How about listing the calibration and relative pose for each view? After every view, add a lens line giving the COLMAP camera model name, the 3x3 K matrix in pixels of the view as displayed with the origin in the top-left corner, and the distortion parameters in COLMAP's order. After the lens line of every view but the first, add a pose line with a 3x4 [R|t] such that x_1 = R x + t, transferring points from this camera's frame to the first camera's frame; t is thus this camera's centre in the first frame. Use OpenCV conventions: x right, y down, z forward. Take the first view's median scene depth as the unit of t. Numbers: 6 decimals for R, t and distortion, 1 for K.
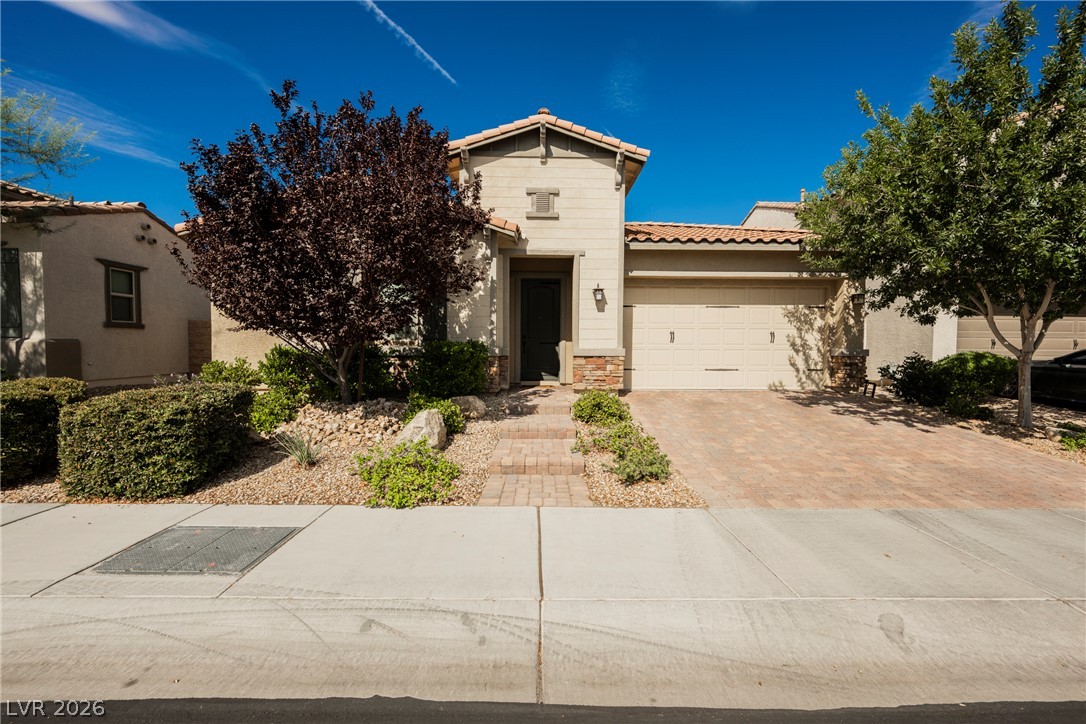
lens RADIAL K [[454.2, 0, 546.3], [0, 454.2, 363.5], [0, 0, 1]] dist [-0.007975, -0.000026]
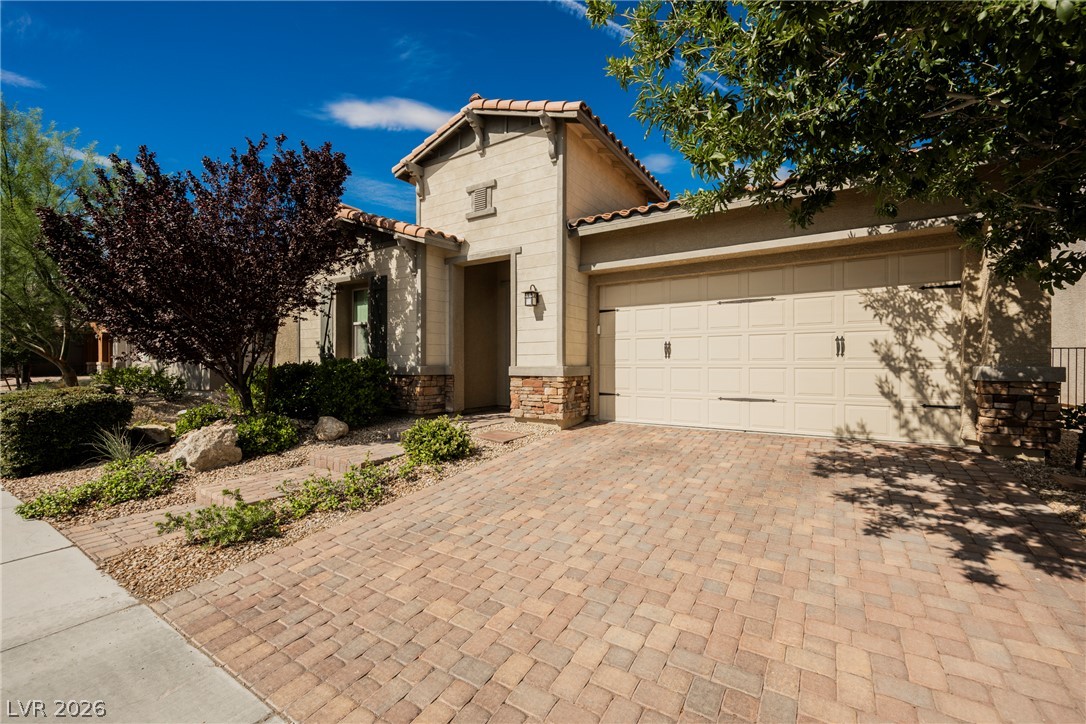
lens RADIAL K [[454.2, 0, 545.4], [0, 454.2, 360.3], [0, 0, 1]] dist [-0.007975, -0.000026]
pose [[0.828632, -0.009849, -0.559707, 0.536567], [-0.016645, 0.998970, -0.042220, -0.009980], [0.559546, 0.044301, 0.827614, 0.333107]]
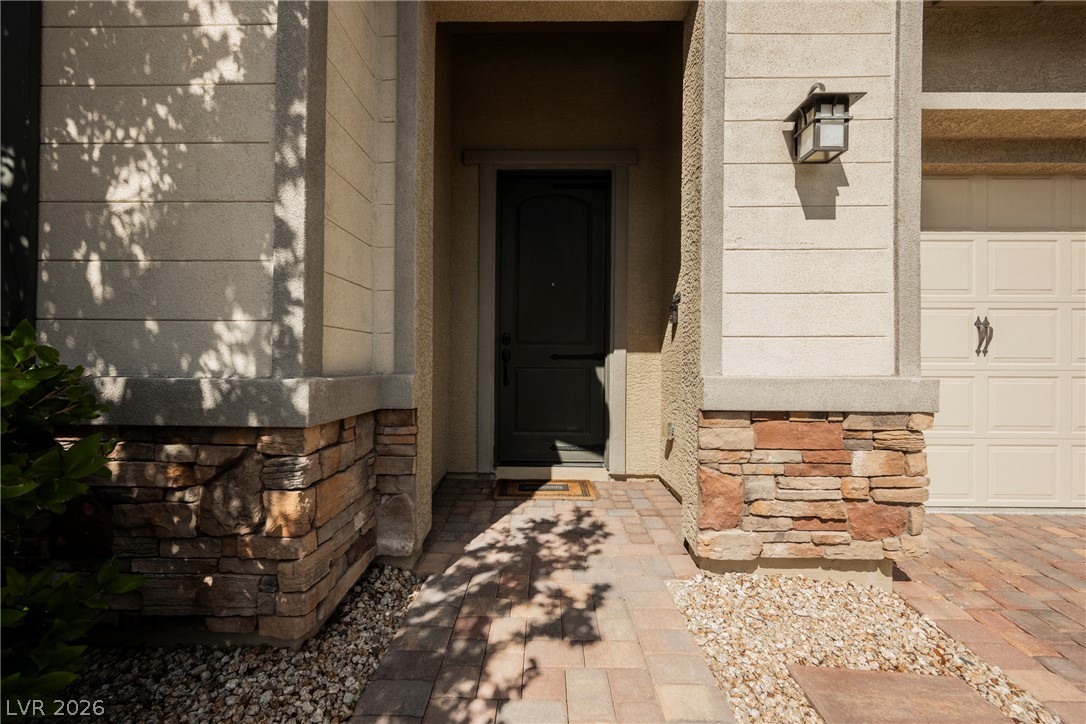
lens RADIAL K [[425.0, 0, 537.9], [0, 425.0, 361.1], [0, 0, 1]] dist [-0.000998, -0.001164]
pose [[0.999299, -0.000037, -0.037424, -0.013094], [-0.001618, 0.999022, -0.044195, -0.029646], [0.037389, 0.044225, 0.998322, 0.736015]]
